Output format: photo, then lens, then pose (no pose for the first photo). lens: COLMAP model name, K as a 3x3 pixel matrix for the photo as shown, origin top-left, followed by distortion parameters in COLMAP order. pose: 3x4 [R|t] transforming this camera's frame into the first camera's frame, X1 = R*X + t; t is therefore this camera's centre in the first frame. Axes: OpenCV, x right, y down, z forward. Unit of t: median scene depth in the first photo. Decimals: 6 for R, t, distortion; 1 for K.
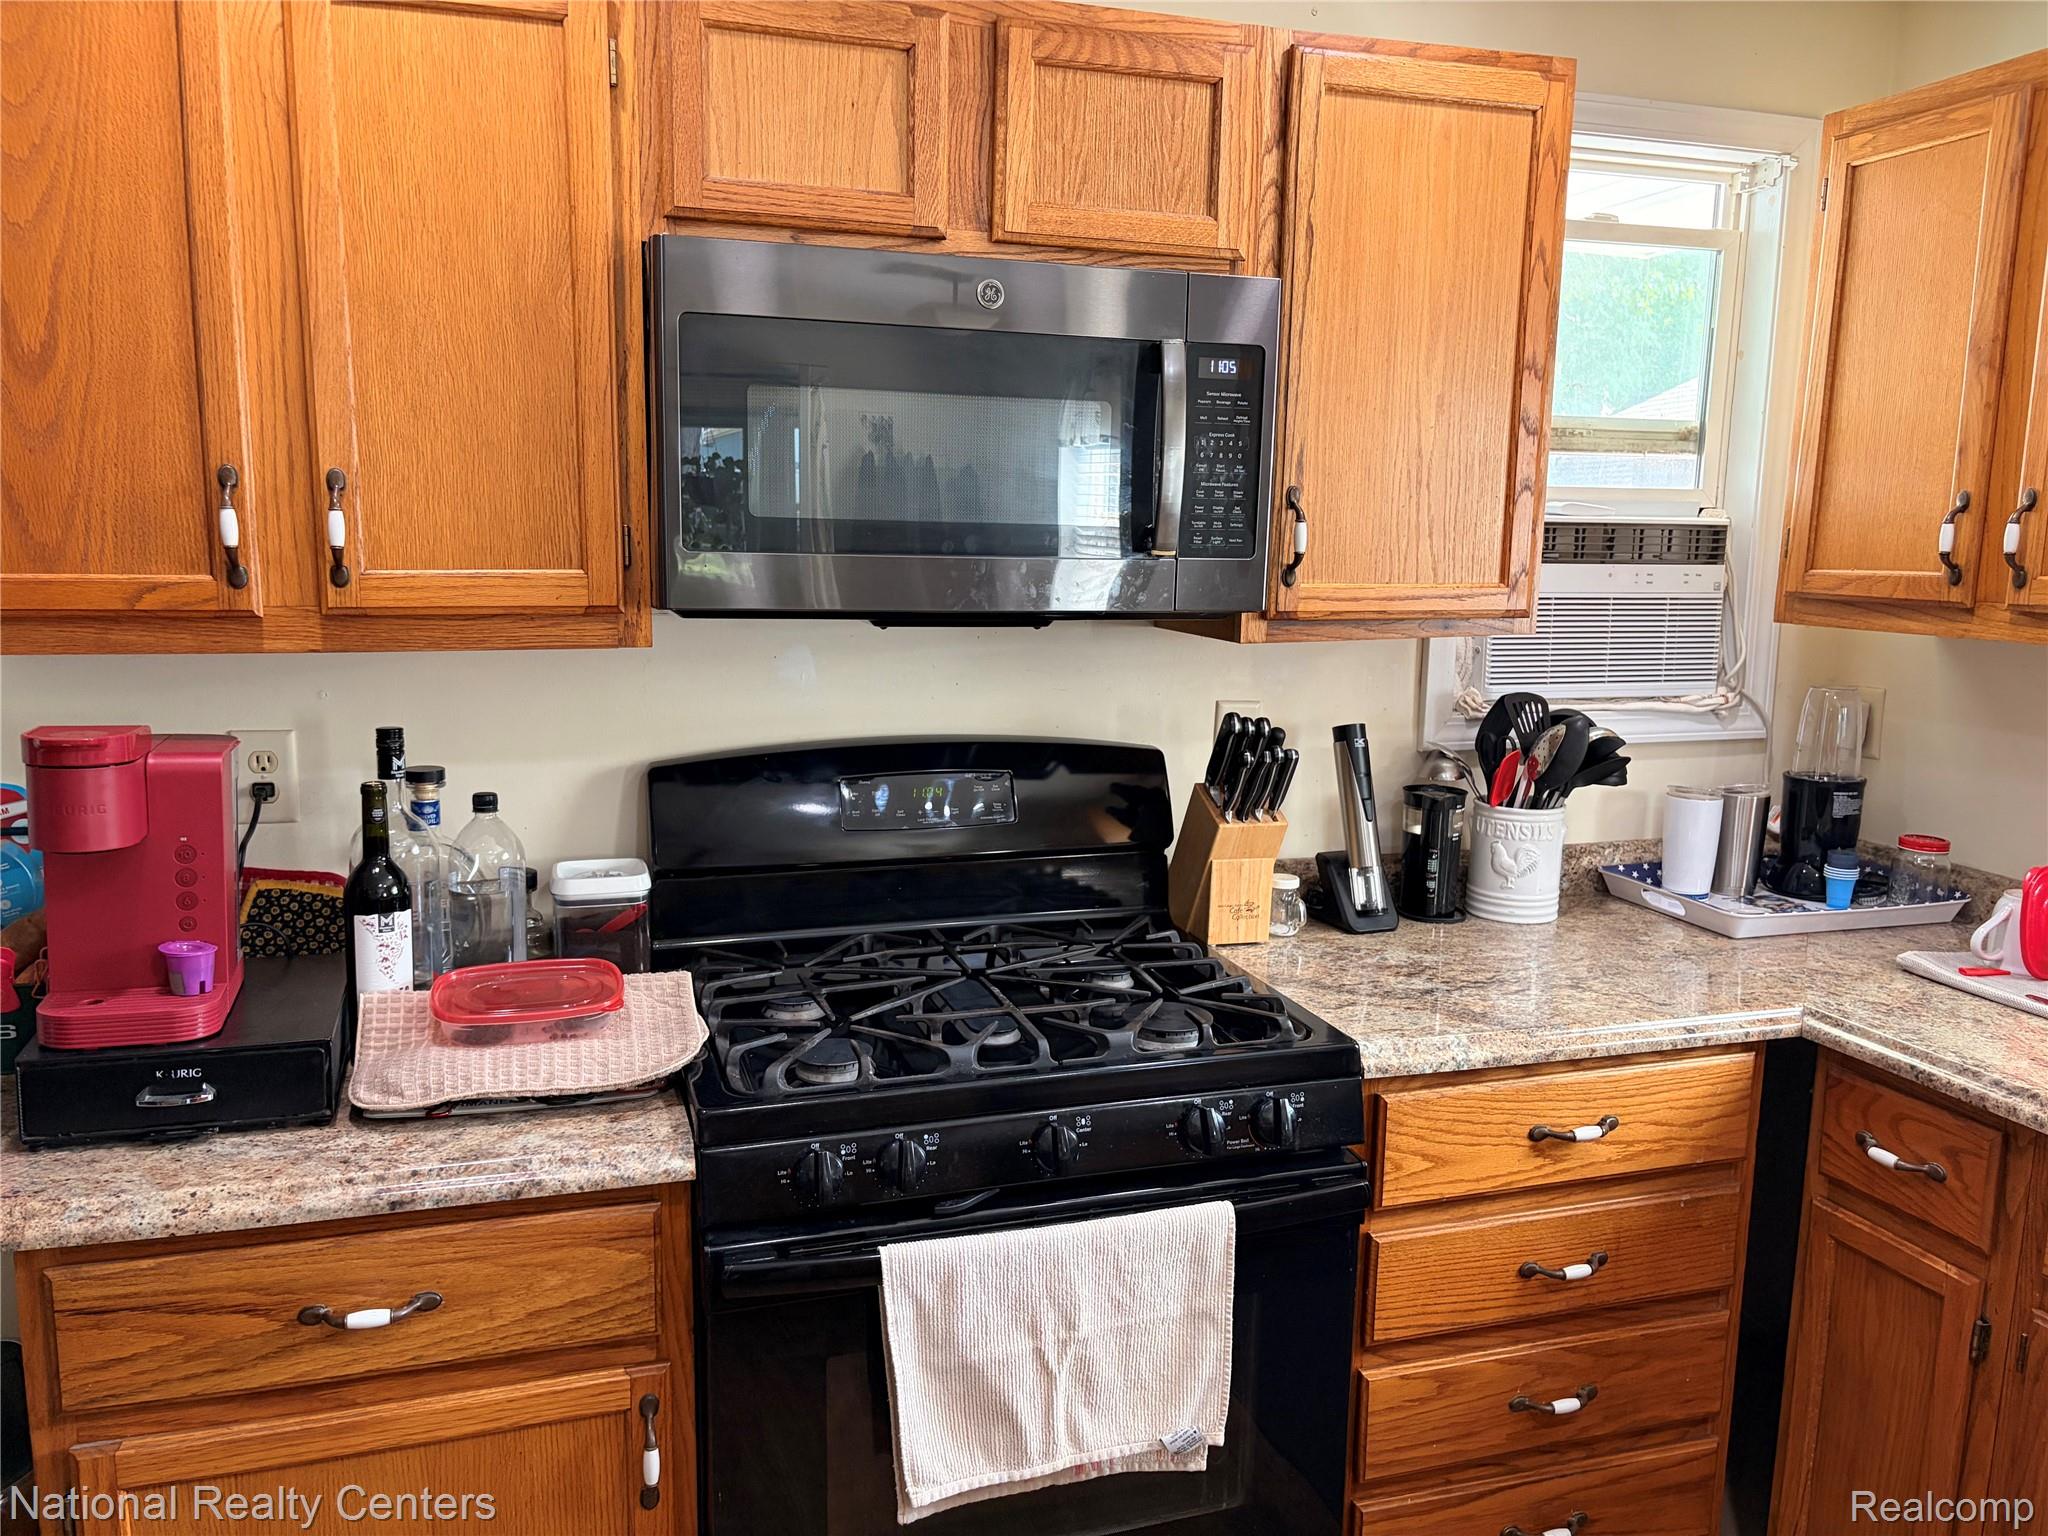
lens RADIAL K [[1554.8, 0, 1024.0], [0, 1554.8, 768.0], [0, 0, 1]] dist [0.052383, -0.051593]
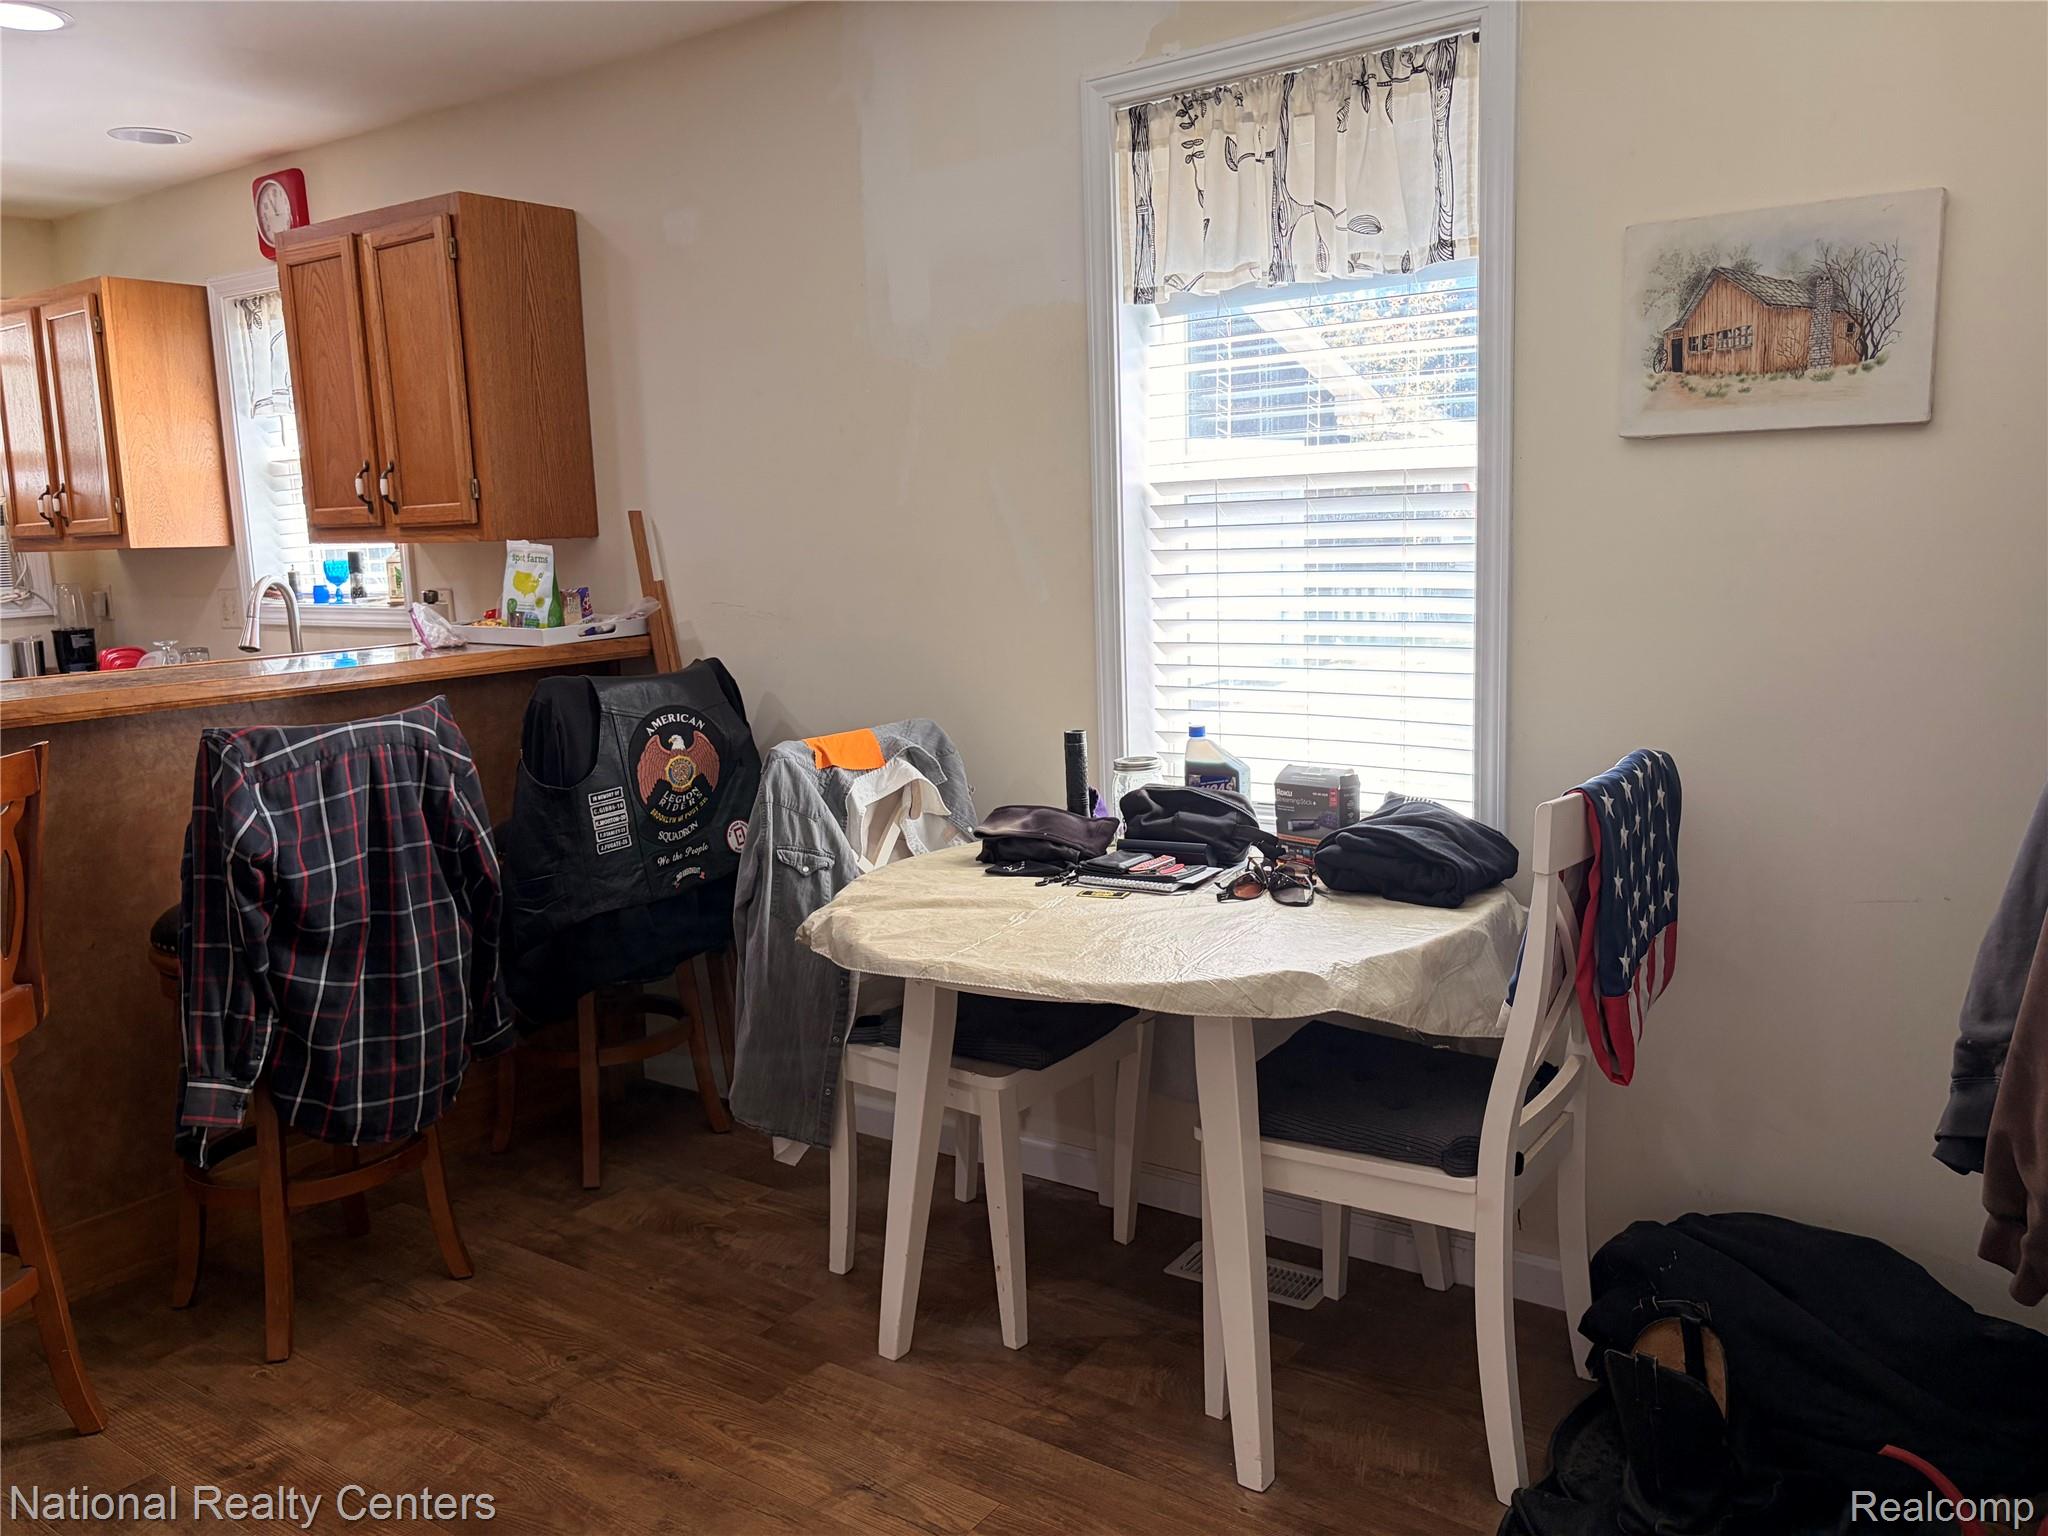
lens RADIAL K [[1554.8, 0, 1024.0], [0, 1554.8, 768.0], [0, 0, 1]] dist [0.052383, -0.051593]
pose [[0.802225, -0.137237, 0.581034, 0.383376], [0.136017, 0.989640, 0.045951, 0.321301], [-0.581321, 0.042168, 0.812581, -1.672072]]
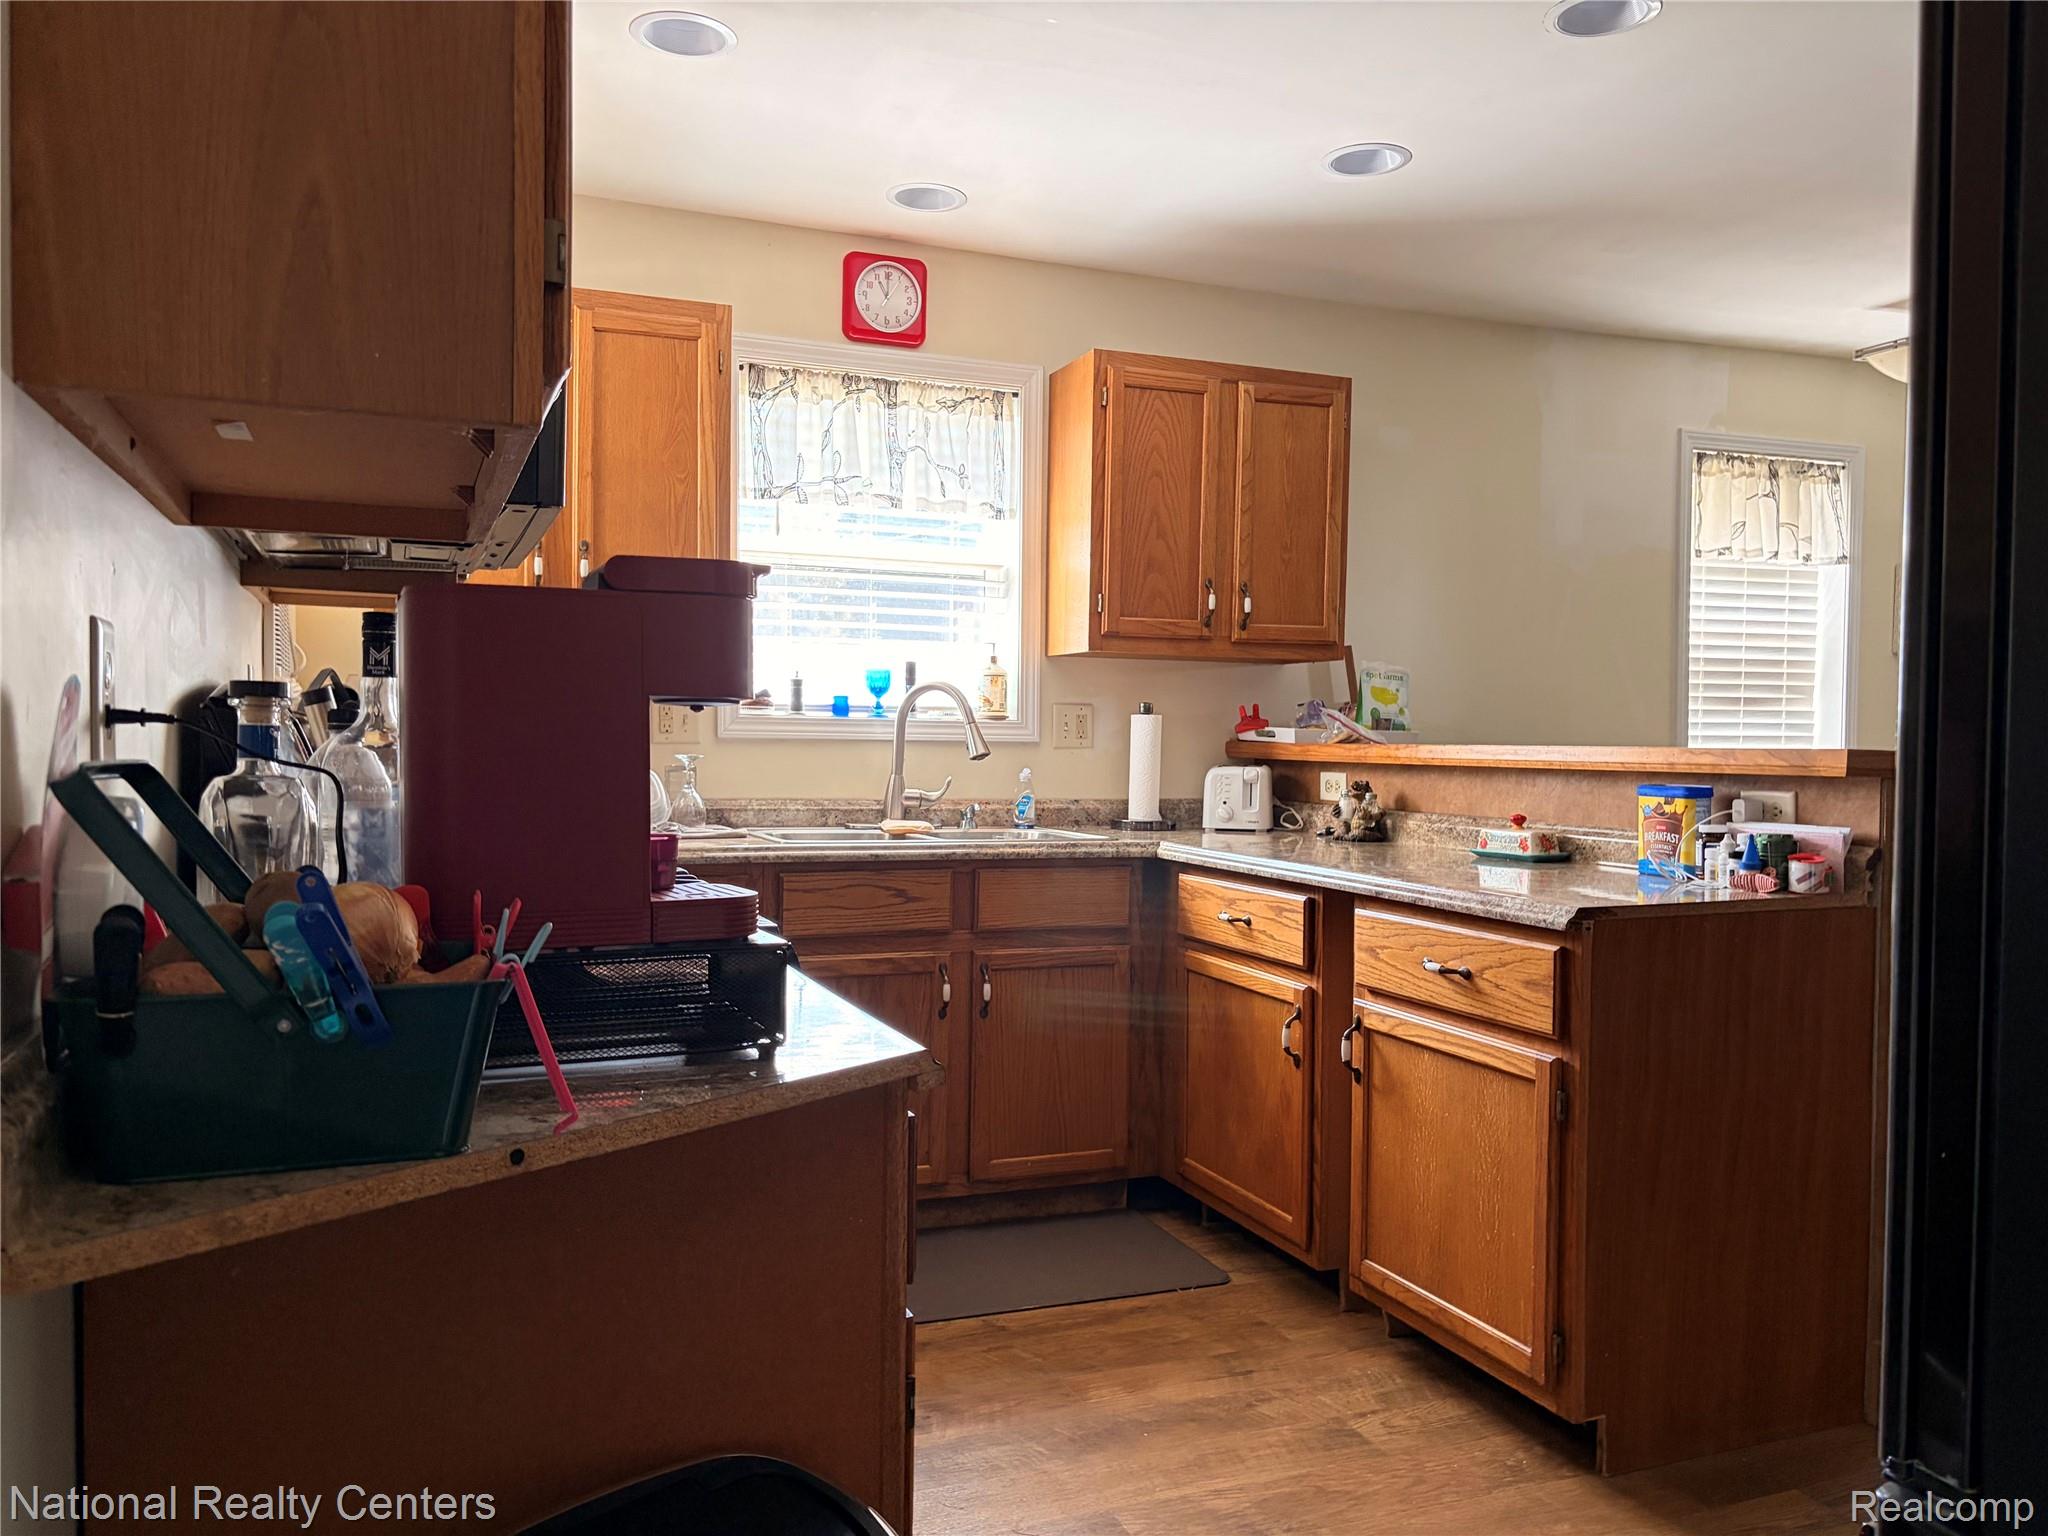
lens RADIAL K [[1541.1, 0, 1023.8], [0, 1541.1, 793.7], [0, 0, 1]] dist [0.076321, -0.079057]
pose [[-0.073535, -0.054937, 0.995778, -1.105451], [0.137702, 0.988358, 0.064696, 0.051654], [-0.987740, 0.141879, -0.065114, 0.683858]]
